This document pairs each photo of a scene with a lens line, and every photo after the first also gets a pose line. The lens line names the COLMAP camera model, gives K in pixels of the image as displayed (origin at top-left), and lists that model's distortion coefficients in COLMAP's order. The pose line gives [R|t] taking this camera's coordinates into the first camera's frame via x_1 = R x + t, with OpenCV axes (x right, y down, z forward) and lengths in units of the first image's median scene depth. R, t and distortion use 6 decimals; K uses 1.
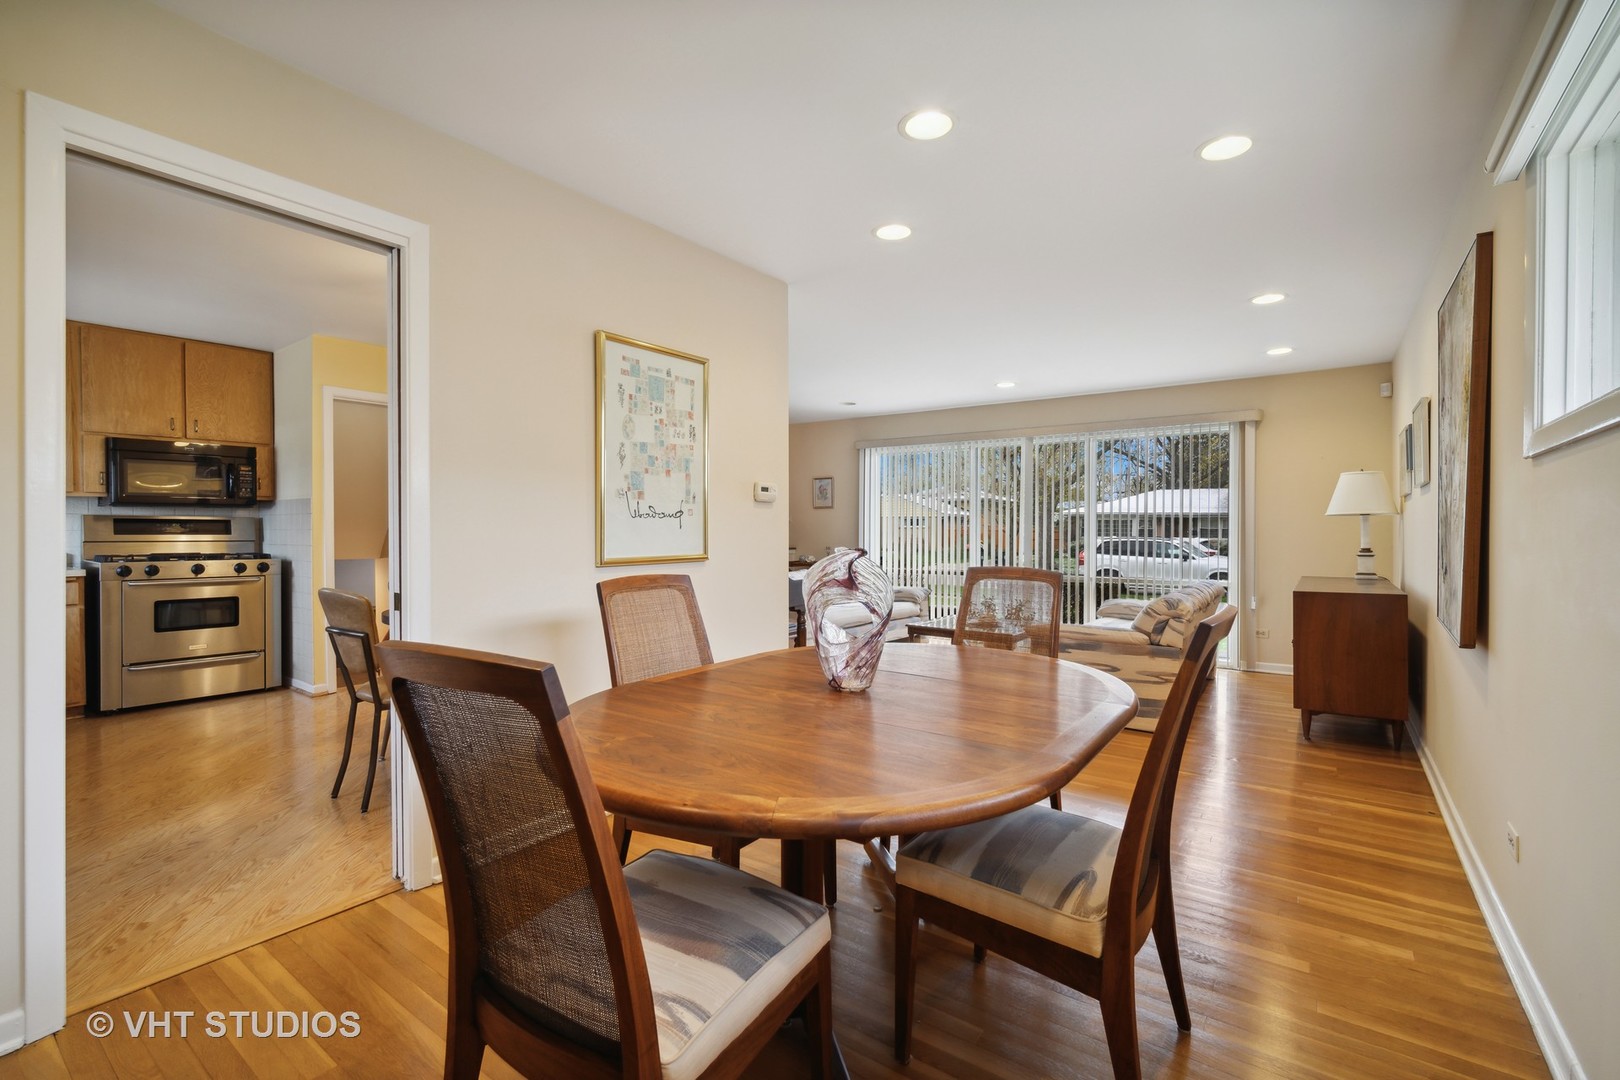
lens RADIAL K [[703.7, 0, 811.0], [0, 703.7, 535.8], [0, 0, 1]] dist [-0.003536, -0.000434]
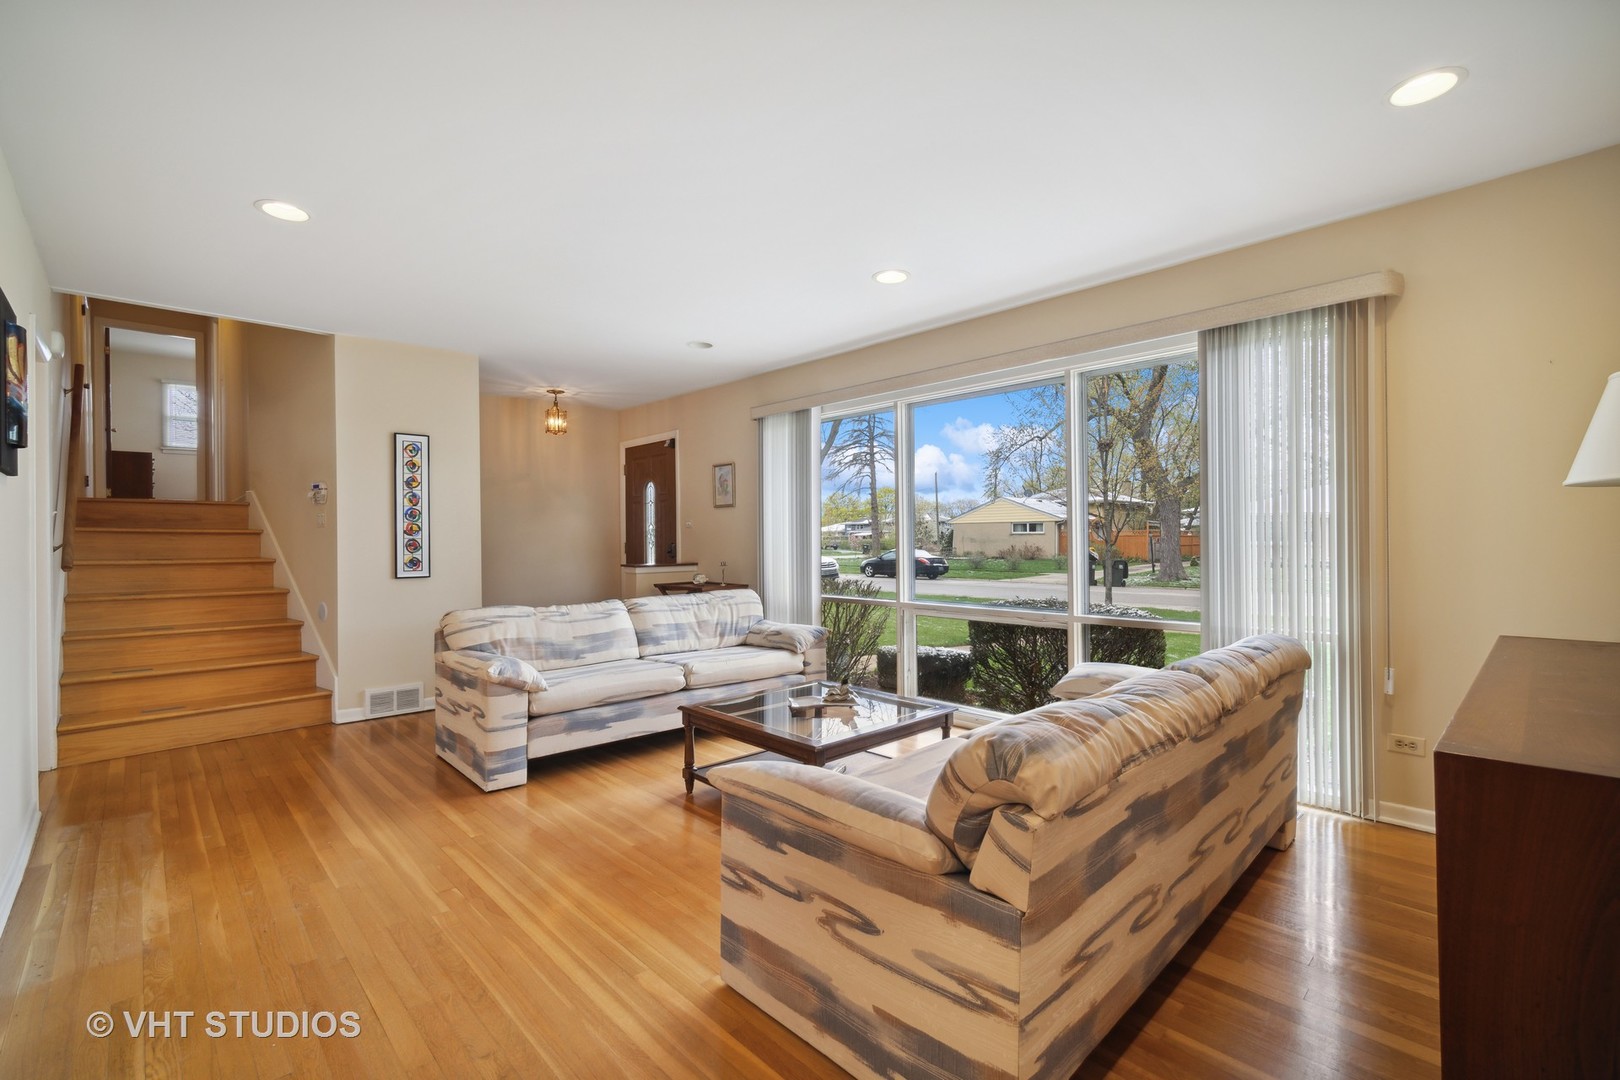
lens RADIAL K [[703.7, 0, 809.3], [0, 703.7, 544.5], [0, 0, 1]] dist [-0.003536, -0.000434]
pose [[0.984487, -0.005517, -0.175373, 0.335687], [0.005083, 0.999983, -0.002921, 0.001392], [0.175386, 0.001985, 0.984498, 0.470196]]
